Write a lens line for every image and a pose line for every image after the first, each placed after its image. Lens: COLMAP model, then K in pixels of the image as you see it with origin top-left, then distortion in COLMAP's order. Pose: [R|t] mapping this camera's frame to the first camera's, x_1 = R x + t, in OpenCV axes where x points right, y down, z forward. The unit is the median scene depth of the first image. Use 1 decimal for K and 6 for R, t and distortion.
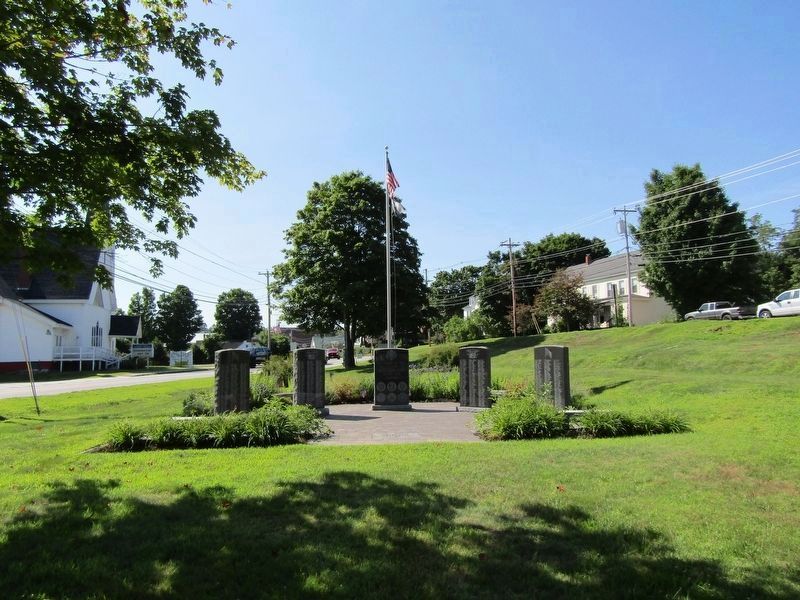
lens RADIAL K [[571.0, 0, 400.0], [0, 571.0, 300.0], [0, 0, 1]] dist [0.171388, -0.001654]
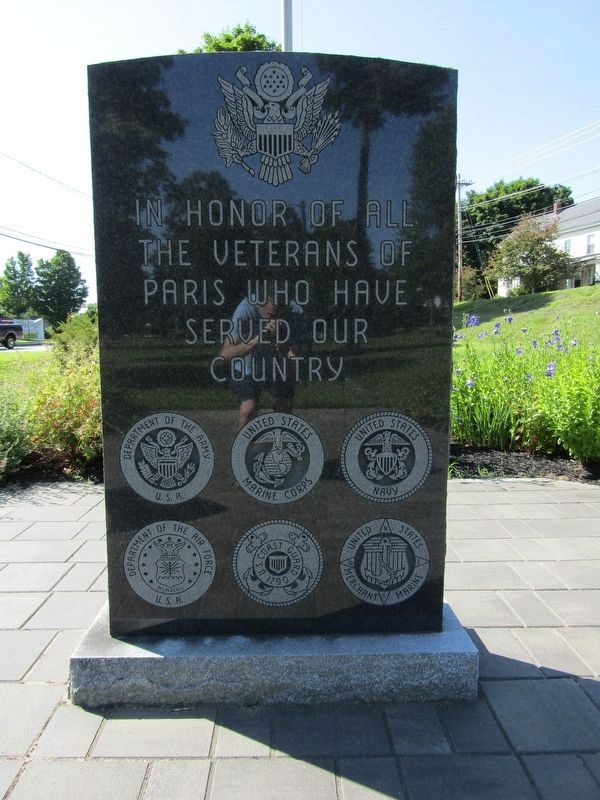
lens RADIAL K [[563.1, 0, 300.0], [0, 563.1, 400.0], [0, 0, 1]] dist [-0.003831, -0.006488]
pose [[0.999840, 0.014088, -0.011004, -0.001441], [-0.011518, 0.978469, 0.206071, 0.018689], [0.013671, -0.205911, 0.978475, 0.138595]]
